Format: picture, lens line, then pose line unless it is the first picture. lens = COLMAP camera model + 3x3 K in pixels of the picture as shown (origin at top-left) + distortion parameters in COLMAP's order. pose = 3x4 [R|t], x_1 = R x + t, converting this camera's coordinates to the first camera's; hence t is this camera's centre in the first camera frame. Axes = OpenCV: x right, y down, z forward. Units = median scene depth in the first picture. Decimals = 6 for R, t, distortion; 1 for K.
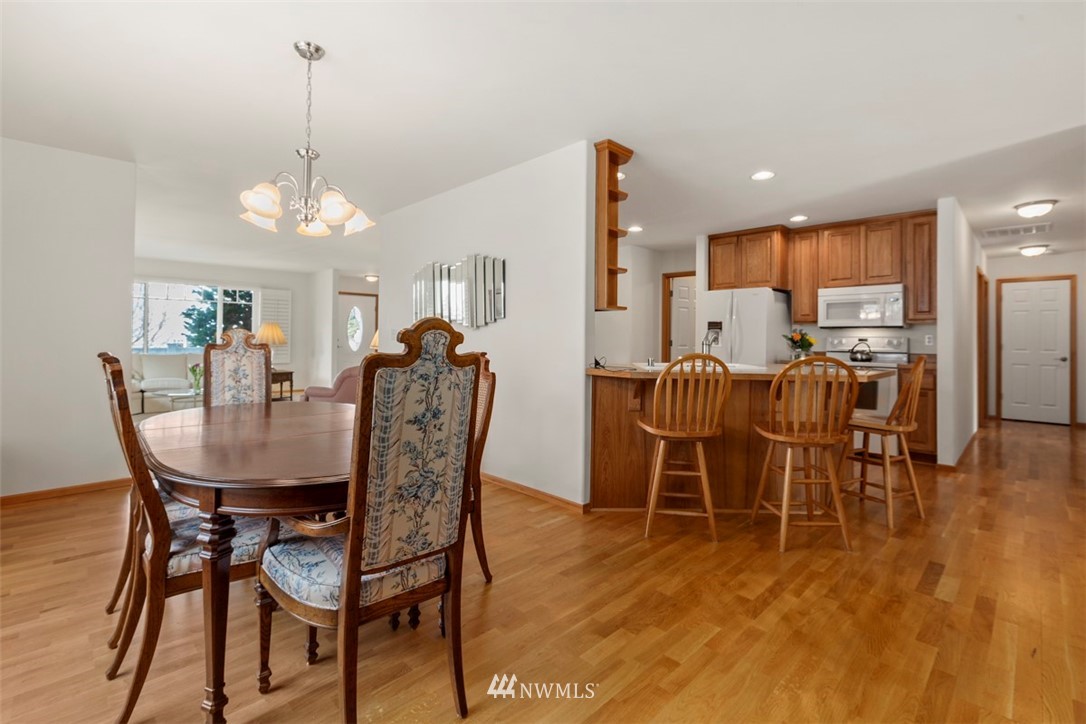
lens RADIAL K [[490.0, 0, 545.4], [0, 490.0, 336.3], [0, 0, 1]] dist [0.001337, 0.000146]
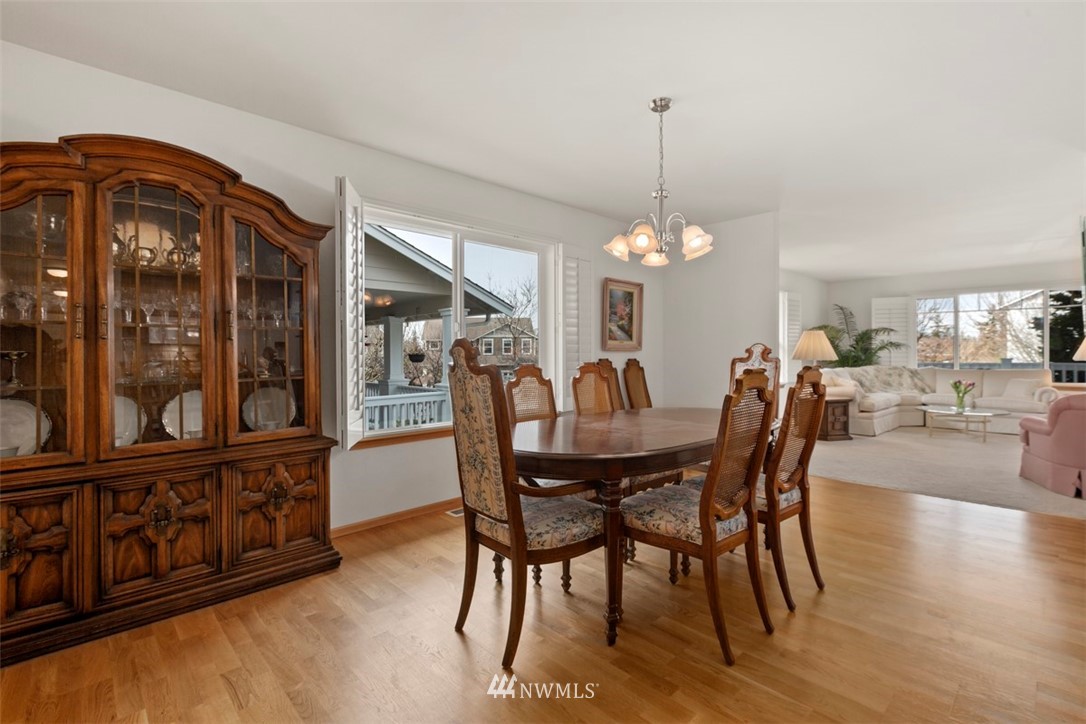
lens RADIAL K [[493.1, 0, 544.1], [0, 493.1, 354.3], [0, 0, 1]] dist [-0.000851, -0.000689]
pose [[-0.022770, -0.004689, -0.999730, 0.296105], [0.010936, 0.999928, -0.004939, 0.004504], [0.999681, -0.011045, -0.022717, 0.322018]]
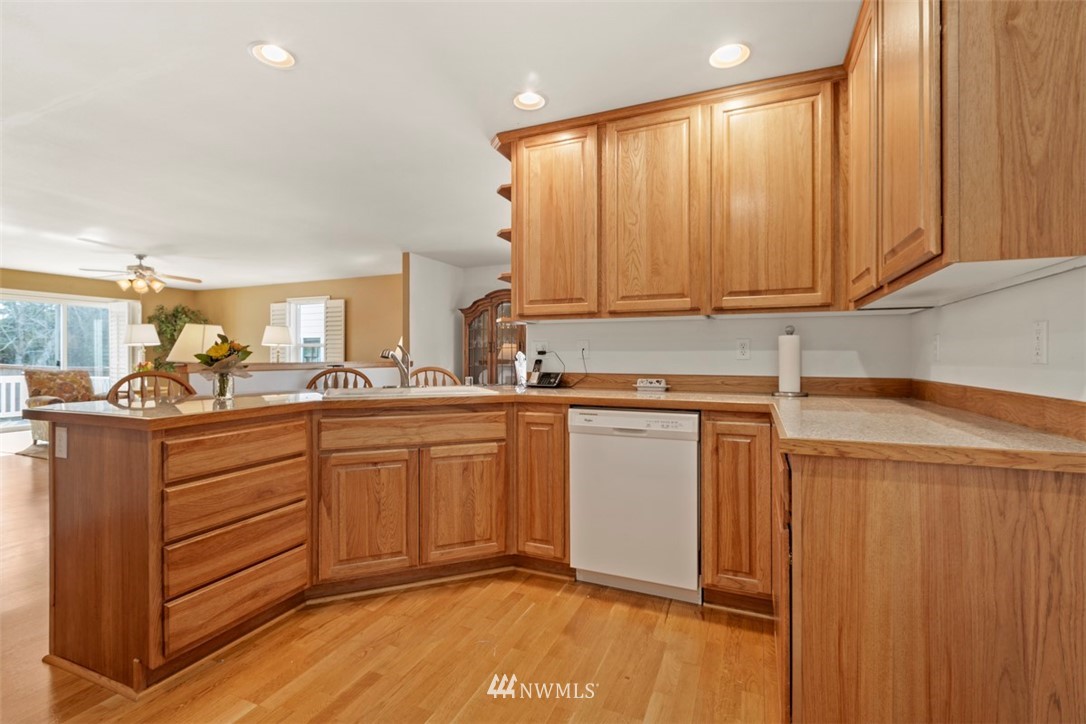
lens RADIAL K [[487.0, 0, 546.8], [0, 487.0, 358.7], [0, 0, 1]] dist [-0.002951, 0.000056]
pose [[-0.927133, -0.007424, -0.374658, 0.267756], [-0.005818, 0.999968, -0.005416, 0.009506], [0.374686, -0.002842, -0.927147, 1.182065]]
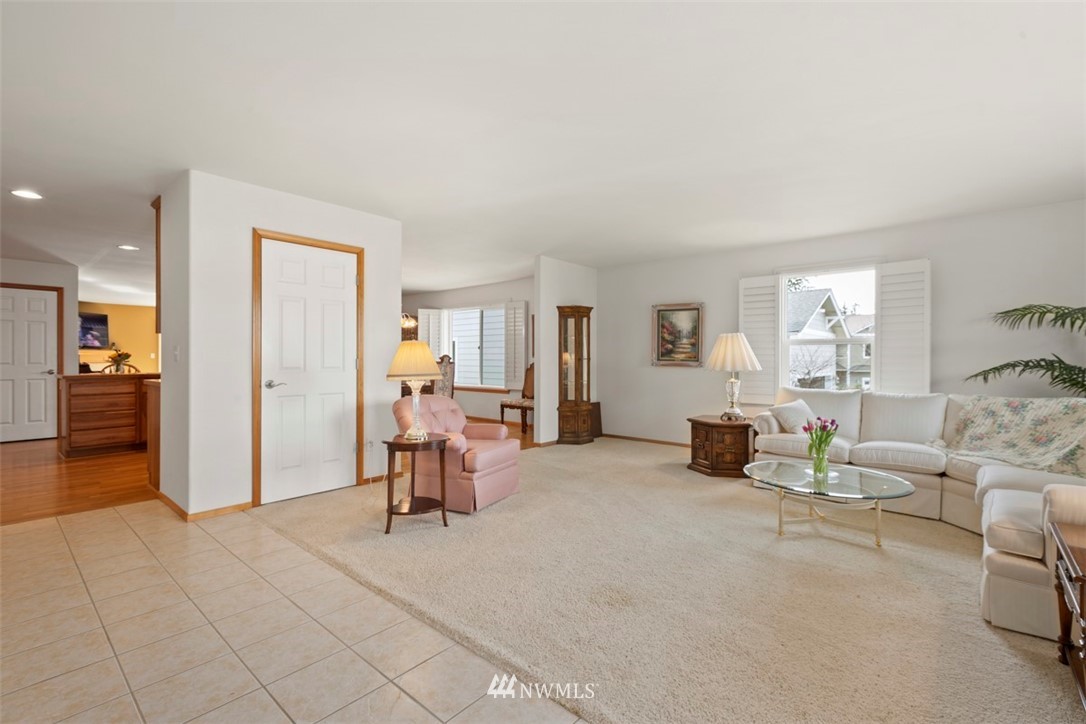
lens RADIAL K [[487.0, 0, 546.8], [0, 487.0, 358.7], [0, 0, 1]] dist [-0.002951, 0.000056]
pose [[-0.997532, -0.009329, -0.069596, -0.528909], [-0.009099, 0.999952, -0.003620, 0.004990], [0.069626, -0.002978, -0.997569, 1.875380]]
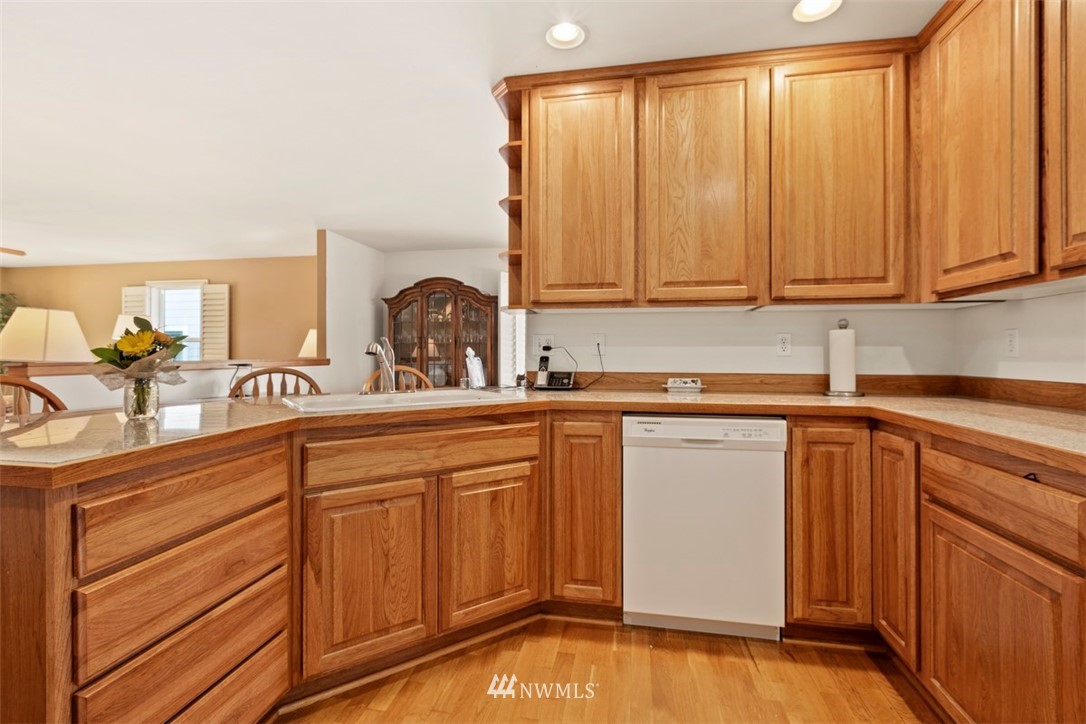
lens RADIAL K [[493.1, 0, 544.1], [0, 493.1, 354.3], [0, 0, 1]] dist [-0.000851, -0.000689]
pose [[-0.822534, -0.007729, -0.568663, 0.338347], [-0.003076, 0.999953, -0.009141, 0.009738], [0.568707, -0.005769, -0.822520, 1.046943]]
